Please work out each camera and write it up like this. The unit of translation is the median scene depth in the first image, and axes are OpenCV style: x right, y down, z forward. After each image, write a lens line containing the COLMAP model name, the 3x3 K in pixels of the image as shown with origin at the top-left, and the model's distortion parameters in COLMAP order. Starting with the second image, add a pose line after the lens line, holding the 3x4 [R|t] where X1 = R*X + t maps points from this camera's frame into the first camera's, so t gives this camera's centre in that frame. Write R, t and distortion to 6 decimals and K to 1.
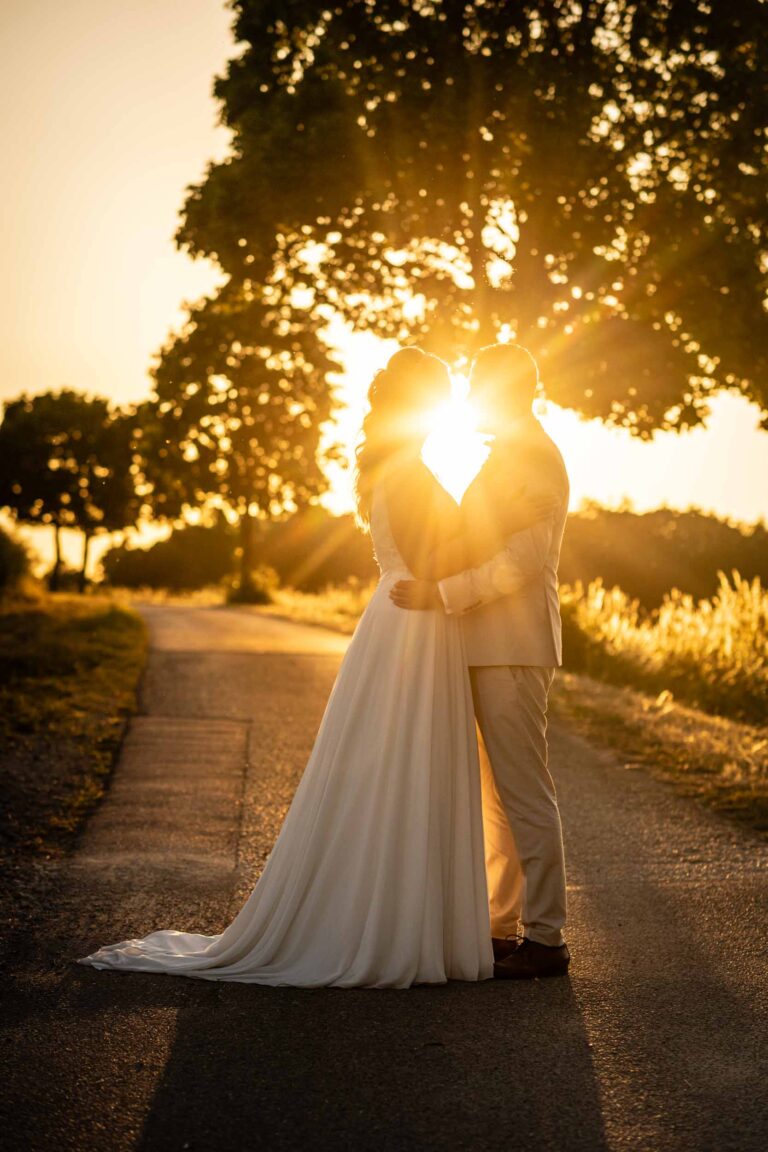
lens RADIAL K [[2419.5, 0, 384.0], [0, 2419.5, 576.0], [0, 0, 1]] dist [-0.026782, 0.087194]
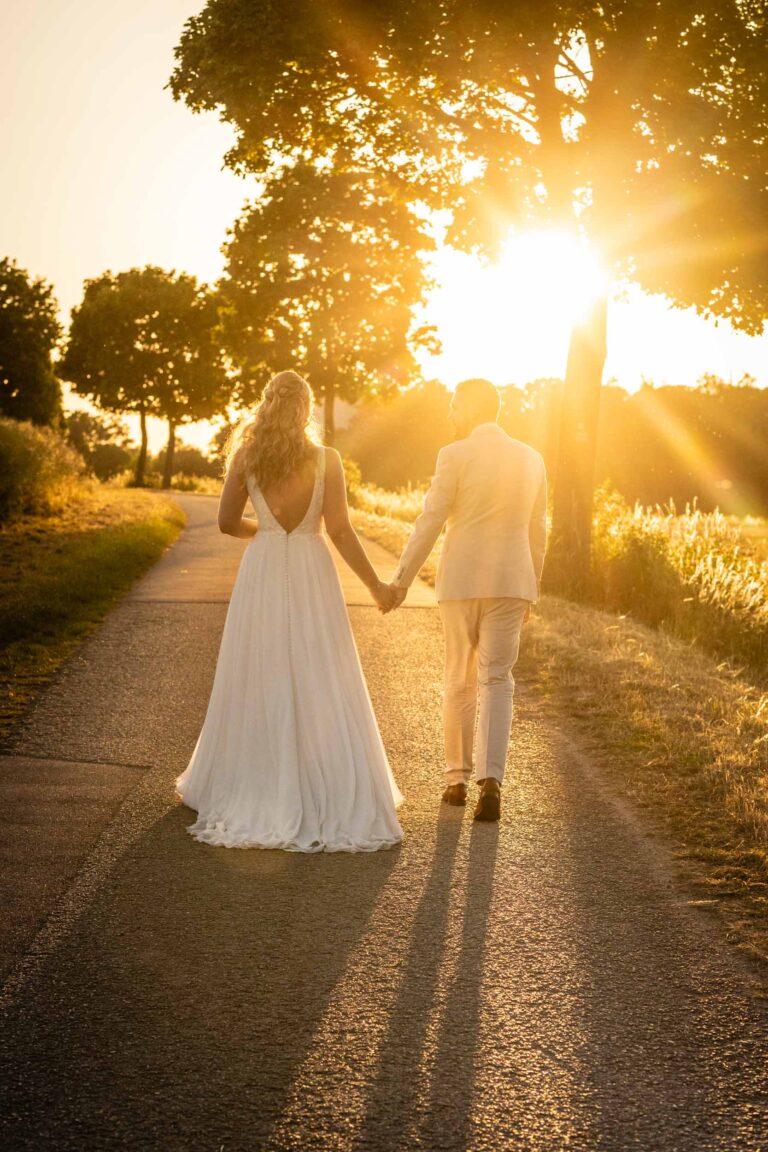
lens RADIAL K [[2419.5, 0, 384.0], [0, 2419.5, 576.0], [0, 0, 1]] dist [-0.026782, 0.087194]
pose [[0.998782, -0.001814, -0.049307, 0.009801], [0.004334, 0.998687, 0.051049, -0.006436], [0.049150, -0.051200, 0.997478, 0.073645]]
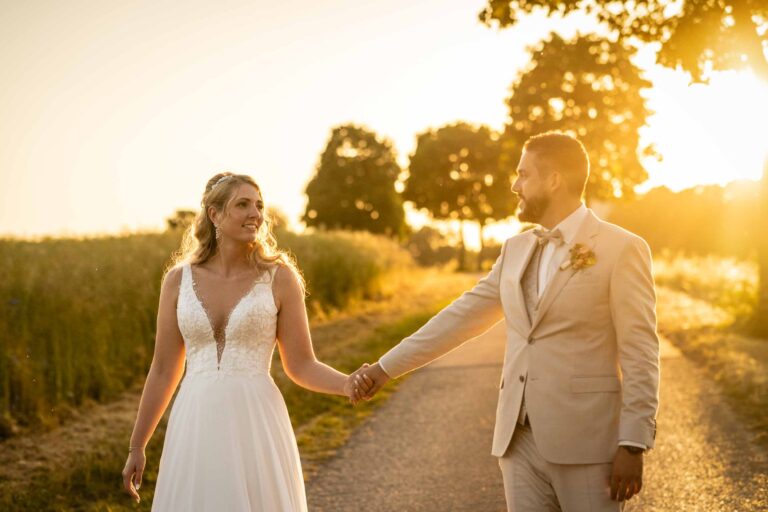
lens RADIAL K [[1613.0, 0, 384.0], [0, 1613.0, 256.0], [0, 0, 1]] dist [-0.026782, 0.087194]
pose [[0.976231, -0.080024, -0.201418, 0.009559], [0.081811, 0.996648, 0.000547, -0.006362], [0.200699, -0.017012, 0.979505, 0.124189]]
